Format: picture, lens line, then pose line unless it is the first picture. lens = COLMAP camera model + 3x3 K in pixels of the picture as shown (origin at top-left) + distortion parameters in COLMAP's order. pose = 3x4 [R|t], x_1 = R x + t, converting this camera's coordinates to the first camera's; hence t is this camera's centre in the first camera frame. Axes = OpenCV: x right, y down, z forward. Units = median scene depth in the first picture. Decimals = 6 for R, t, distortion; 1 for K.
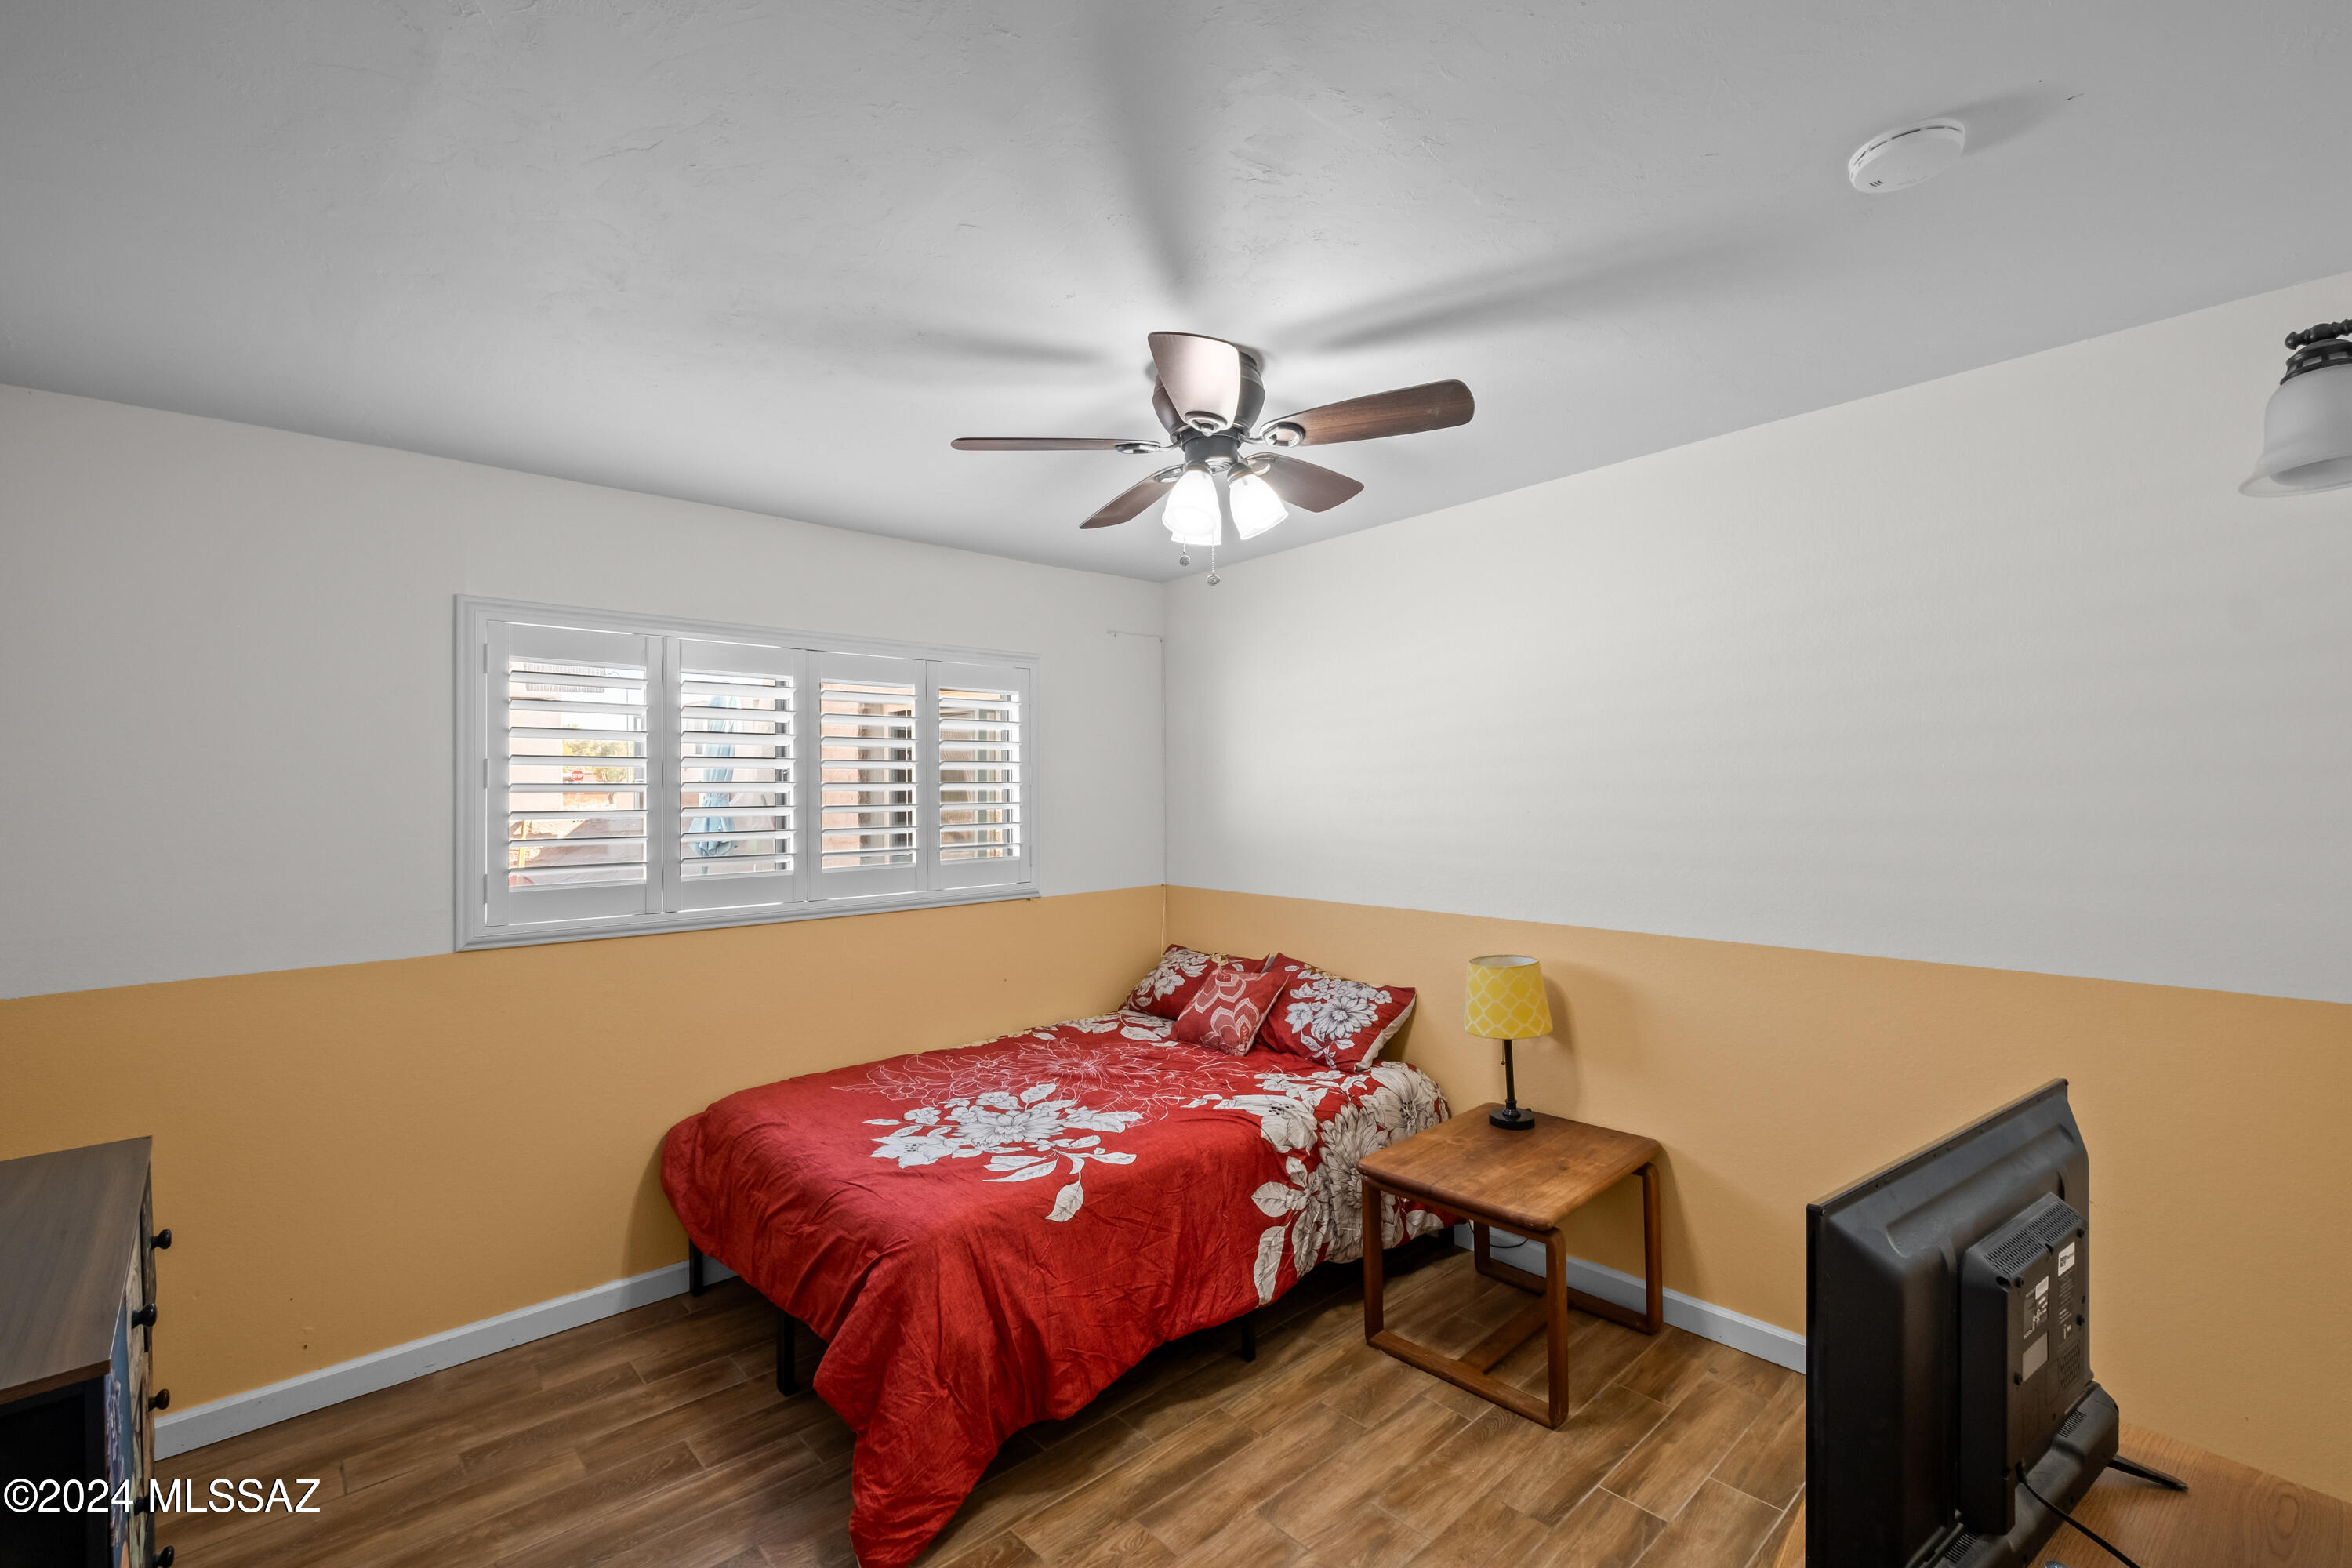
lens RADIAL K [[1020.9, 0, 1179.3], [0, 1020.9, 792.4], [0, 0, 1]] dist [0.009955, -0.011051]
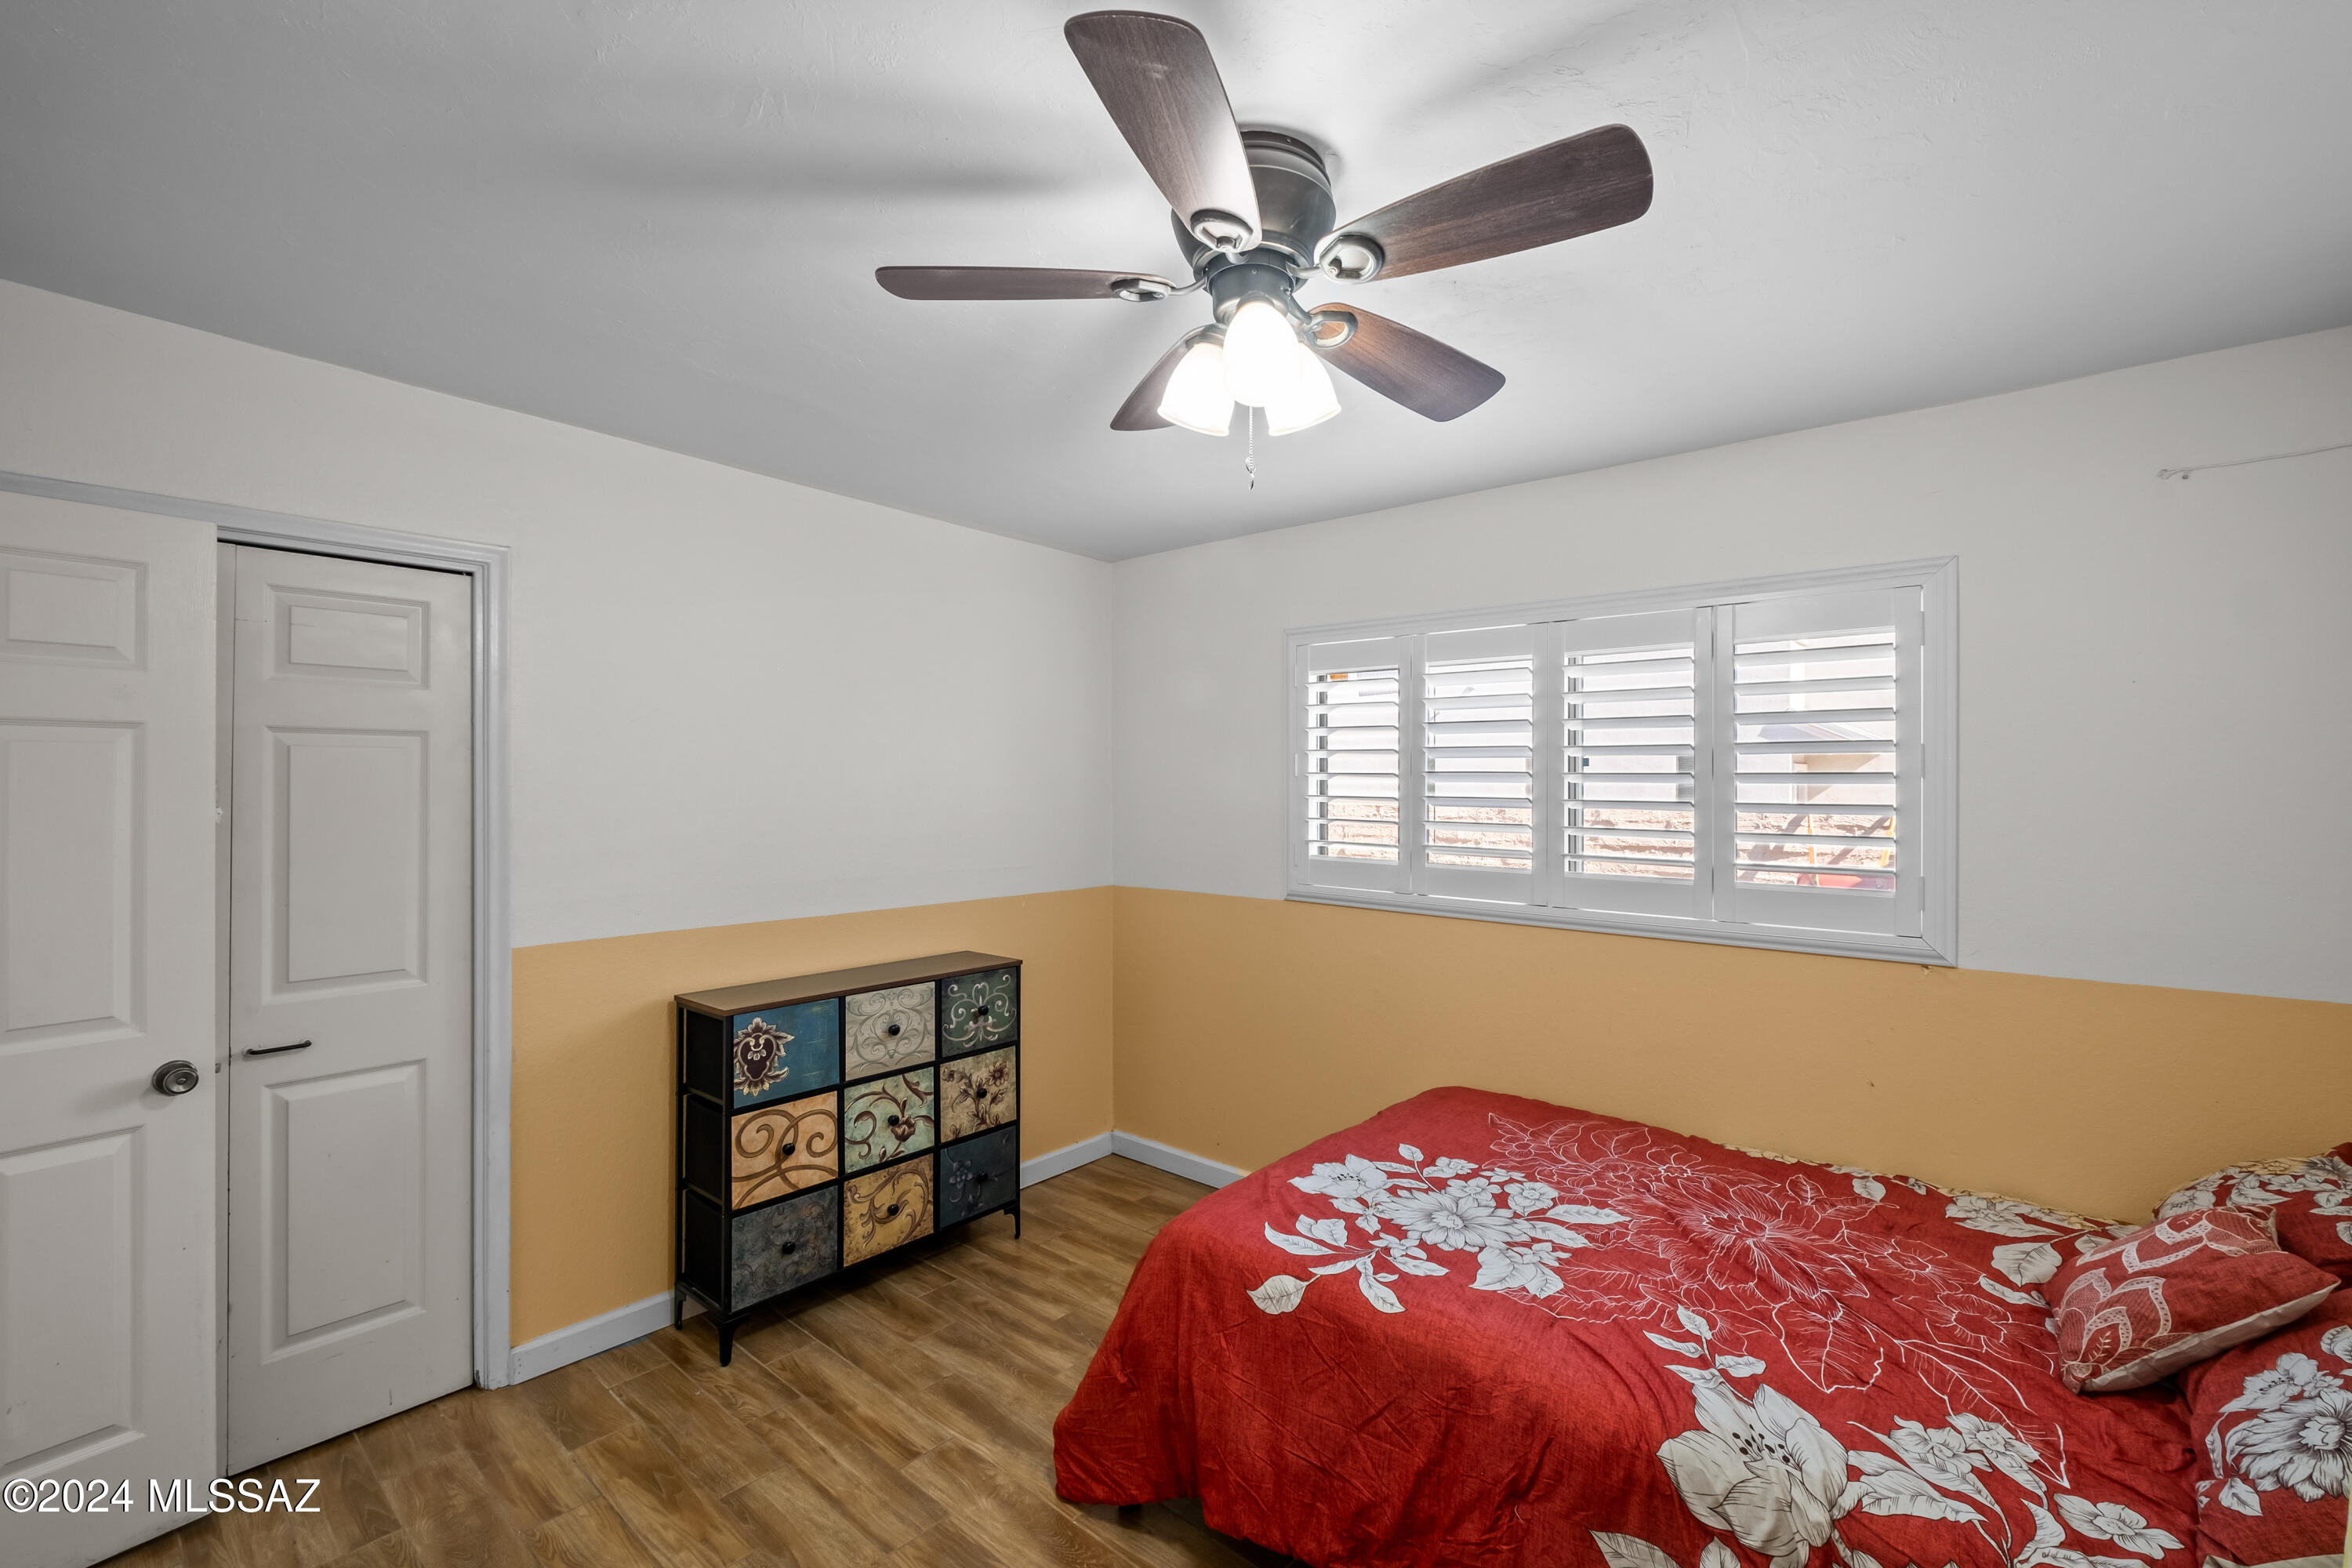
lens RADIAL K [[1020.9, 0, 1179.3], [0, 1020.9, 792.4], [0, 0, 1]] dist [0.009955, -0.011051]
pose [[0.099025, 0.023177, -0.994815, 0.555417], [-0.004982, 0.999728, 0.022796, -0.011114], [0.995072, 0.002699, 0.099113, 0.688835]]
